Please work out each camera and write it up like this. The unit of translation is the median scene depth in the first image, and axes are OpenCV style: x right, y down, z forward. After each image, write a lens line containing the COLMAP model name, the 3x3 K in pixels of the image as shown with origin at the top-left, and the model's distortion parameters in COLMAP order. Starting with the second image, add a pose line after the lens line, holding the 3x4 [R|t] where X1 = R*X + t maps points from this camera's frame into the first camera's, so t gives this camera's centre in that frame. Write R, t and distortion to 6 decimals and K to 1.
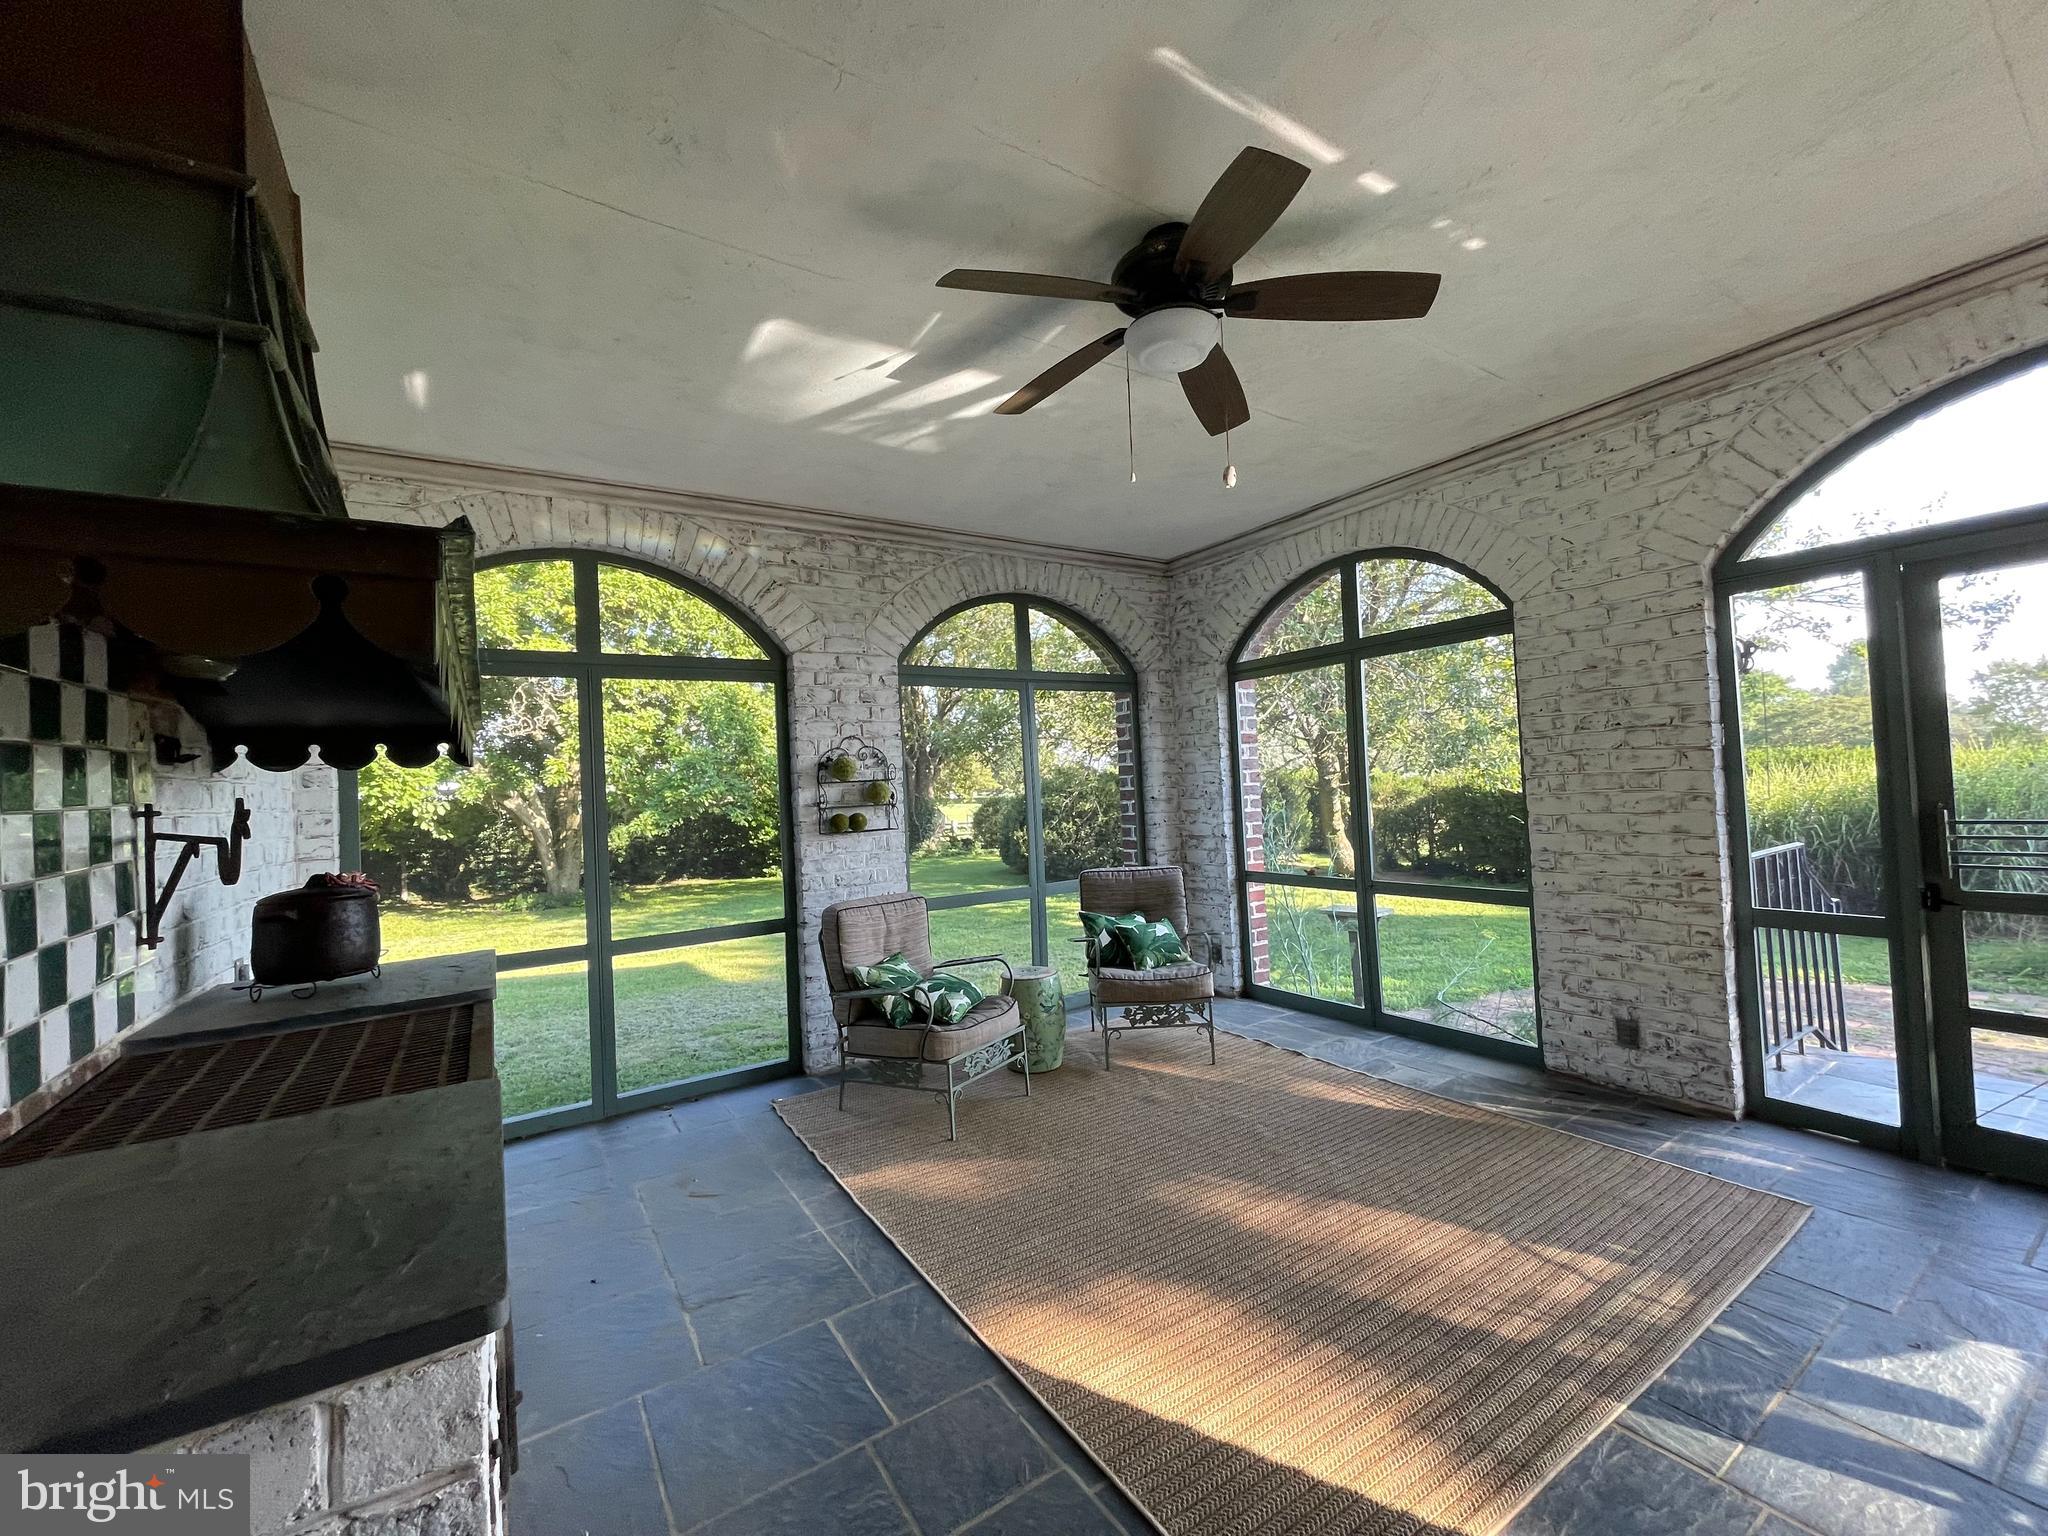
lens RADIAL K [[823.6, 0, 1018.1], [0, 823.6, 766.2], [0, 0, 1]] dist [-0.012600, 0.000048]
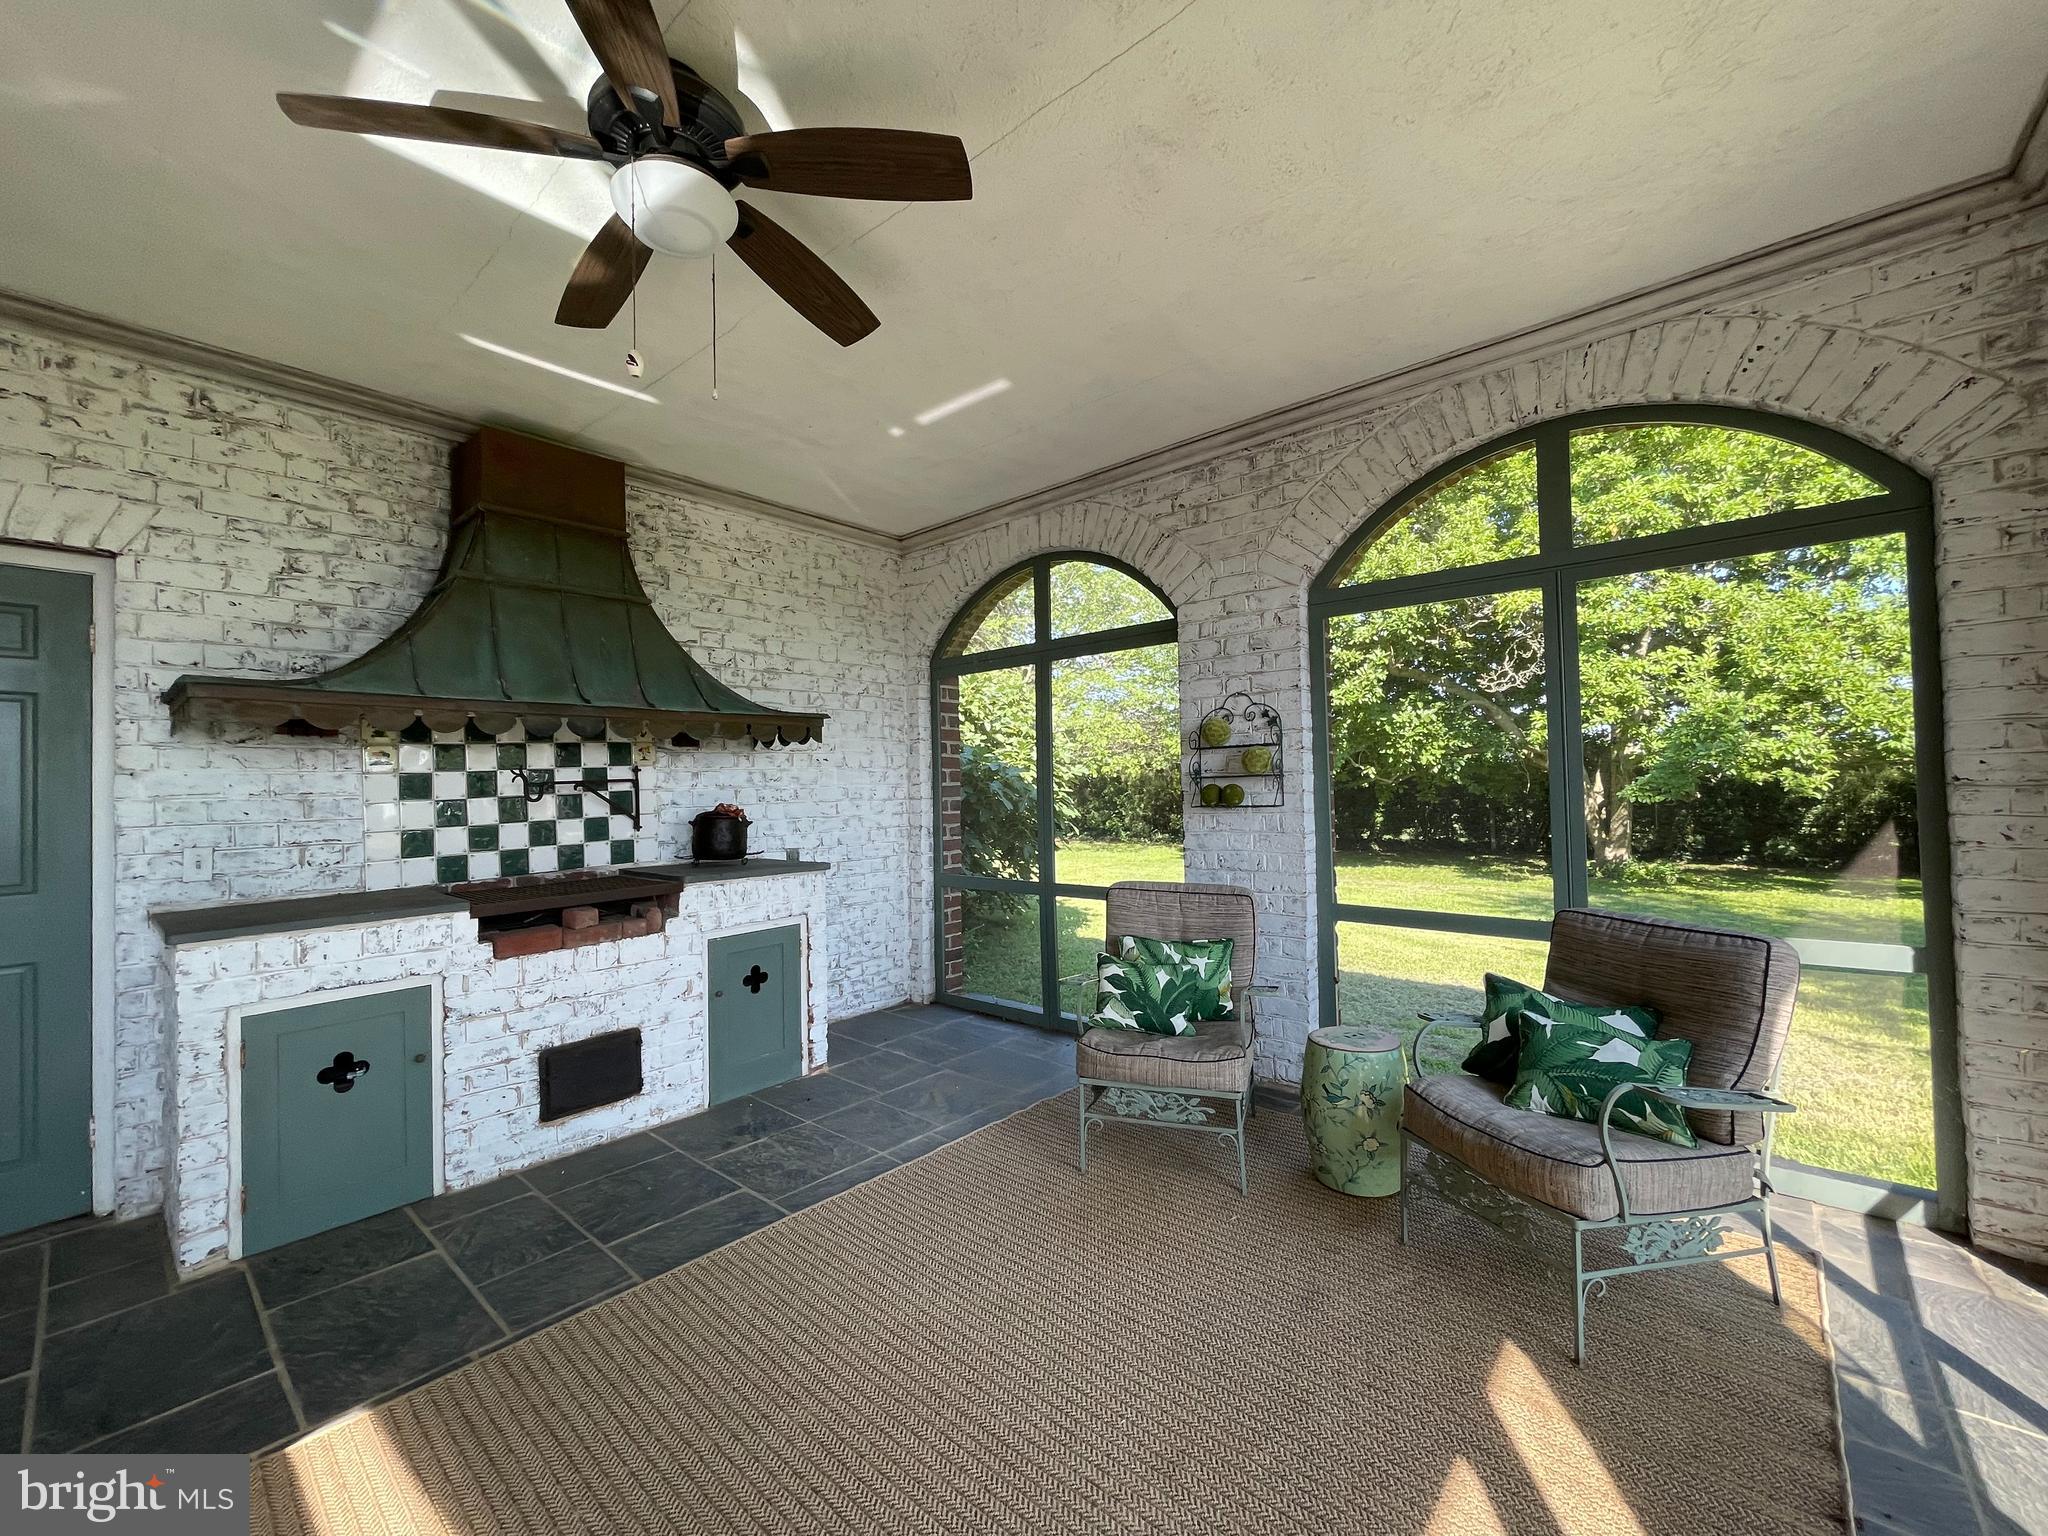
lens RADIAL K [[823.6, 0, 1020.7], [0, 823.6, 766.9], [0, 0, 1]] dist [-0.012600, 0.000048]
pose [[0.272081, 0.019734, -0.962072, 0.545471], [0.038680, 0.998757, 0.031425, 0.004237], [0.961497, -0.045763, 0.270980, 0.554372]]
